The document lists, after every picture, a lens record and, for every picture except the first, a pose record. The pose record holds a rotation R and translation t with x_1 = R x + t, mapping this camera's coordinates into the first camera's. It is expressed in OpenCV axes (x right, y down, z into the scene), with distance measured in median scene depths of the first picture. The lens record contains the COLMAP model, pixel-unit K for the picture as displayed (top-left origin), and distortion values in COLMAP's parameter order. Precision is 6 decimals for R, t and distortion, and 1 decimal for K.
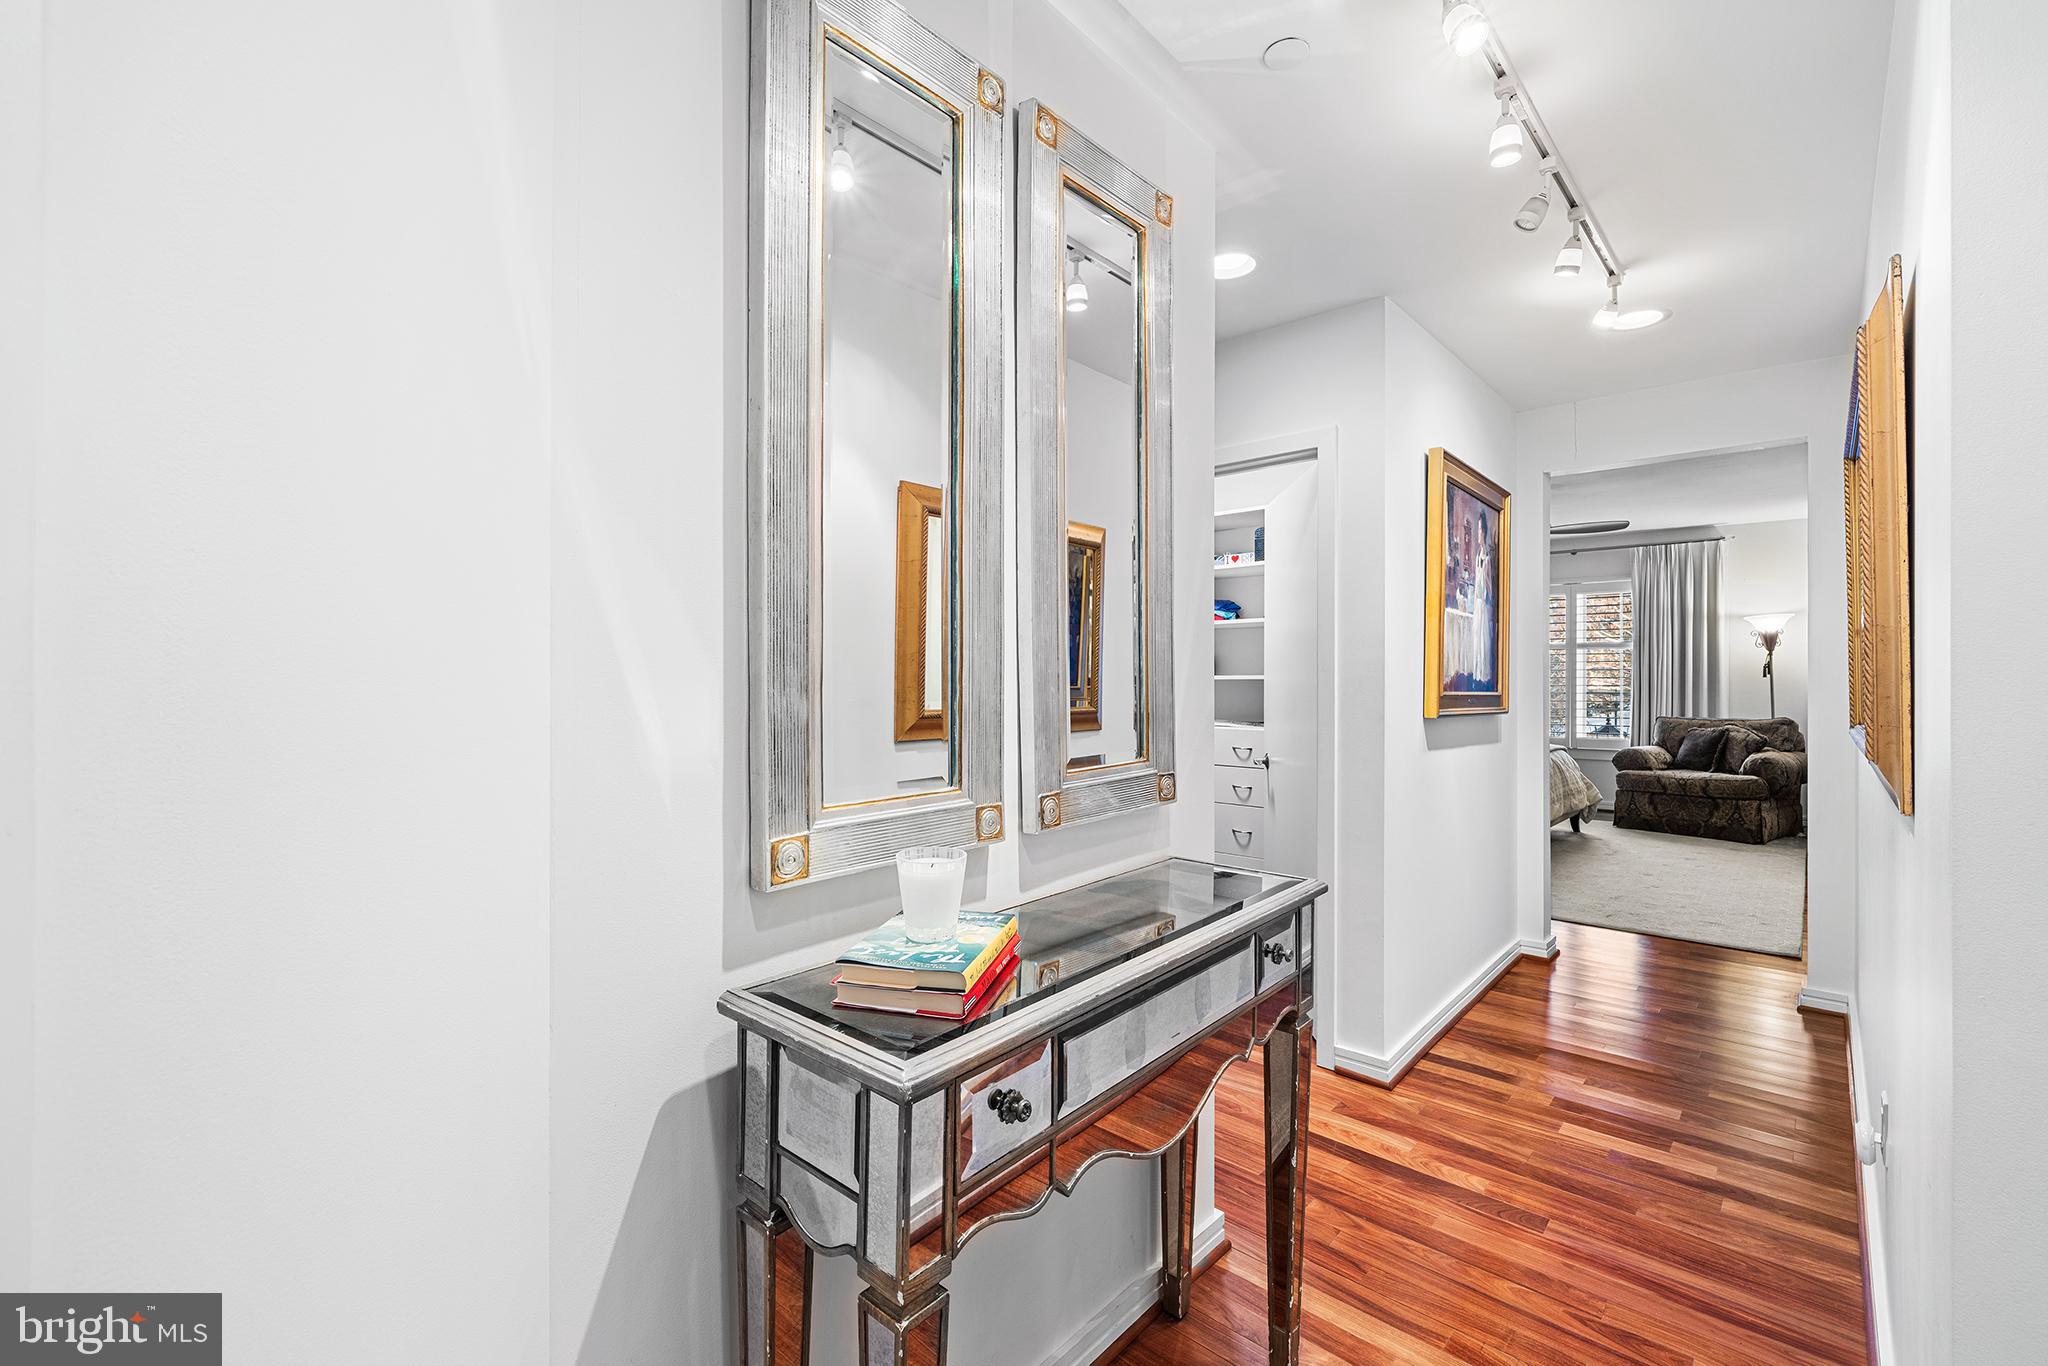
lens RADIAL K [[924.4, 0, 969.4], [0, 924.4, 667.2], [0, 0, 1]] dist [-0.001063, -0.001268]
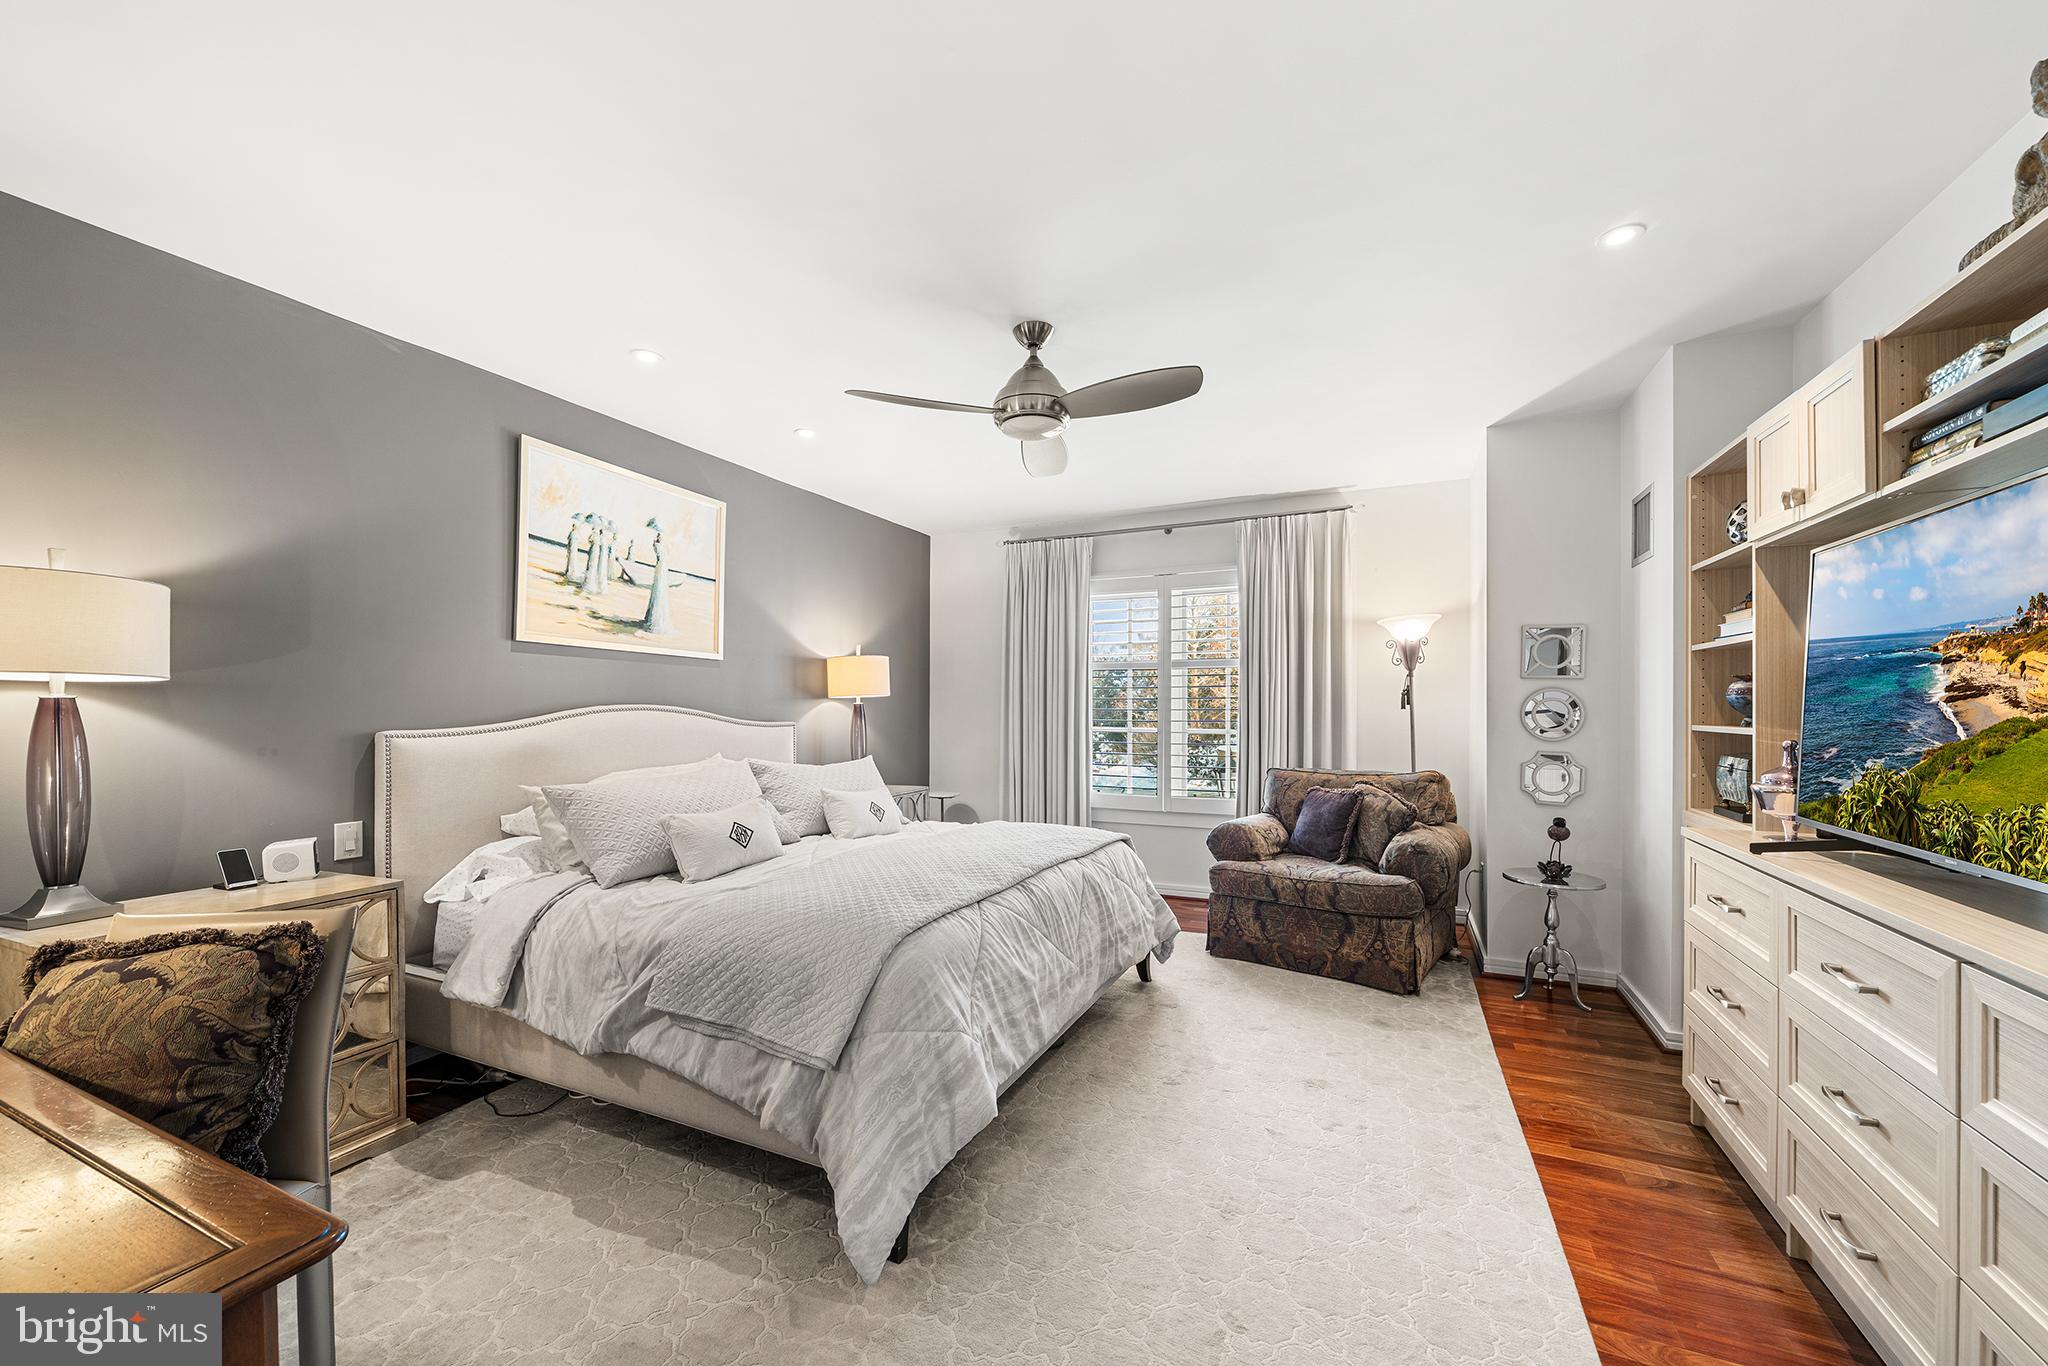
lens RADIAL K [[793.9, 0, 1015.2], [0, 793.9, 695.4], [0, 0, 1]] dist [-0.003378, 0.001254]
pose [[0.951097, 0.002061, 0.308887, 0.426839], [-0.000458, 0.999986, -0.005264, 0.004010], [-0.308894, 0.004865, 0.951084, 0.554611]]
